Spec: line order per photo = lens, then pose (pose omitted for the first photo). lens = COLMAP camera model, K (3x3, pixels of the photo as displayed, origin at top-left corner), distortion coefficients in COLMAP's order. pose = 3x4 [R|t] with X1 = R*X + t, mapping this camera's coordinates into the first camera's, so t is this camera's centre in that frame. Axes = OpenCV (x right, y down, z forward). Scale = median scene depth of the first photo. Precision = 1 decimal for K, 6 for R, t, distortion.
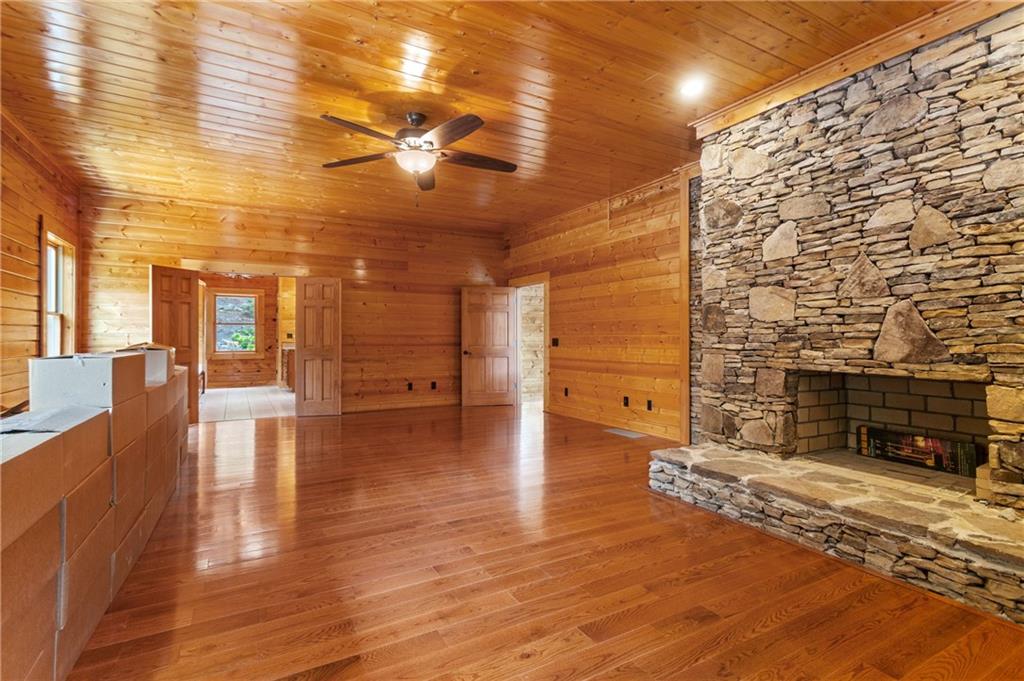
lens RADIAL K [[484.5, 0, 511.7], [0, 484.5, 338.6], [0, 0, 1]] dist [-0.002094, -0.000194]
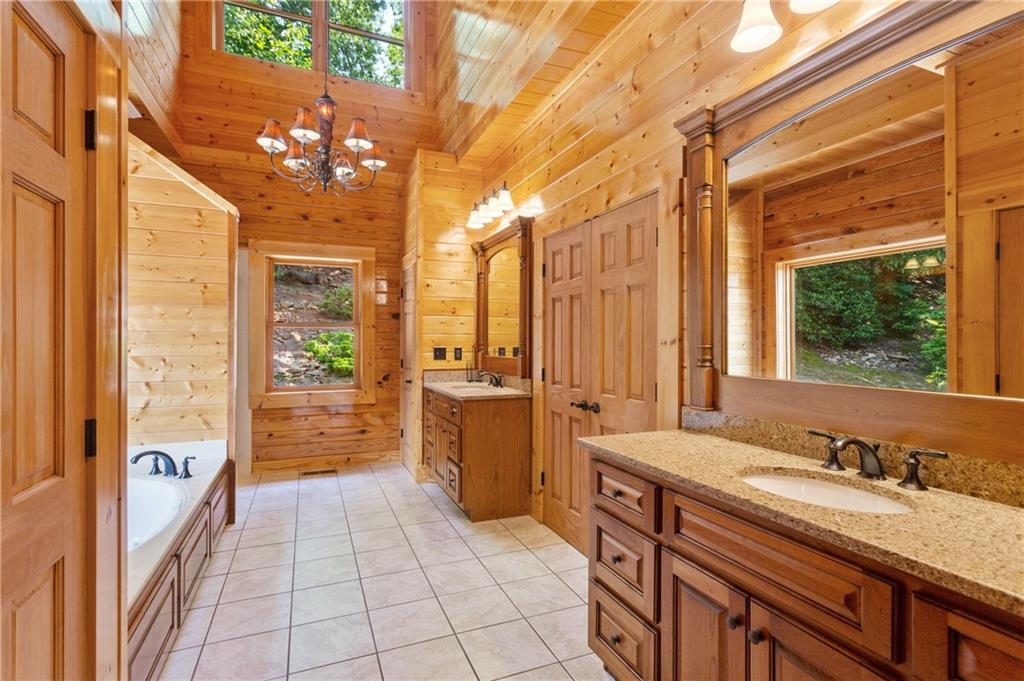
lens RADIAL K [[484.5, 0, 511.6], [0, 484.5, 340.8], [0, 0, 1]] dist [-0.002094, -0.000194]
pose [[0.992951, -0.000472, -0.118523, -0.331940], [0.000257, 0.999998, -0.001828, -0.015224], [0.118524, 0.001785, 0.992950, 0.569864]]
